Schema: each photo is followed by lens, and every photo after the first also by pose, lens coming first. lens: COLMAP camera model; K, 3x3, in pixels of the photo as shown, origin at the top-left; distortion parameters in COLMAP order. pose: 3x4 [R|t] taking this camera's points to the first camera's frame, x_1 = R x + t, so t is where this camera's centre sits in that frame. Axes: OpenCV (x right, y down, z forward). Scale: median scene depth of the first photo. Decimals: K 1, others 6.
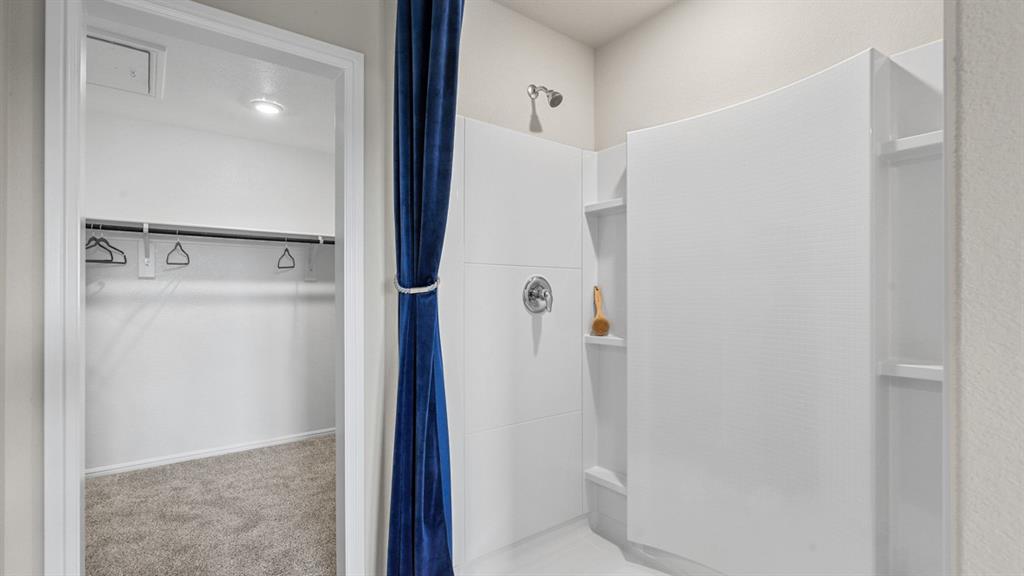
lens RADIAL K [[465.0, 0, 513.9], [0, 465.0, 292.2], [0, 0, 1]] dist [0.000426, 0.000386]
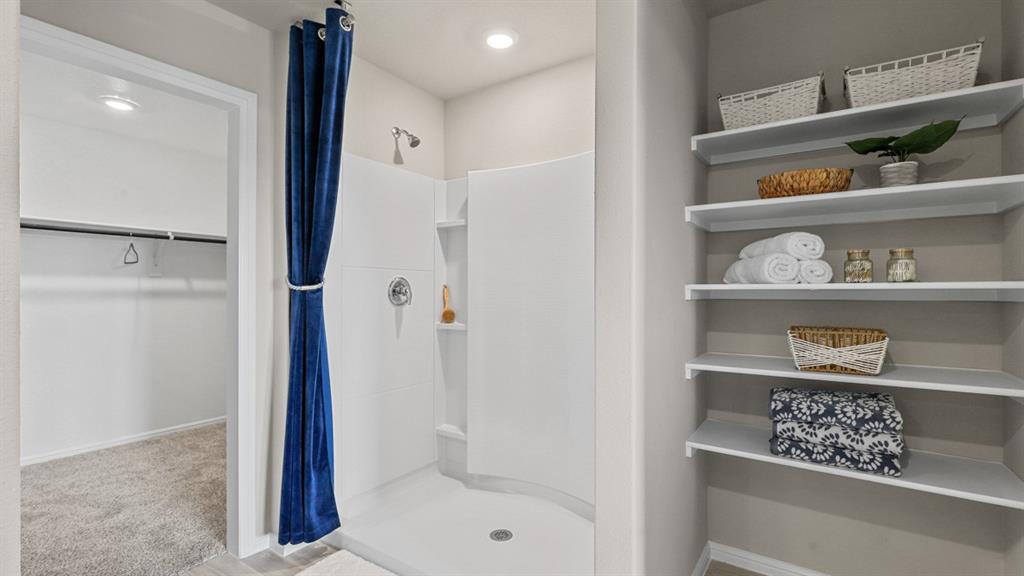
lens RADIAL K [[465.0, 0, 514.1], [0, 465.0, 289.1], [0, 0, 1]] dist [0.000426, 0.000386]
pose [[0.948746, 0.003588, 0.316020, -0.054743], [-0.003902, 0.999992, 0.000360, -0.002434], [-0.316016, -0.001575, 0.948752, -0.317086]]
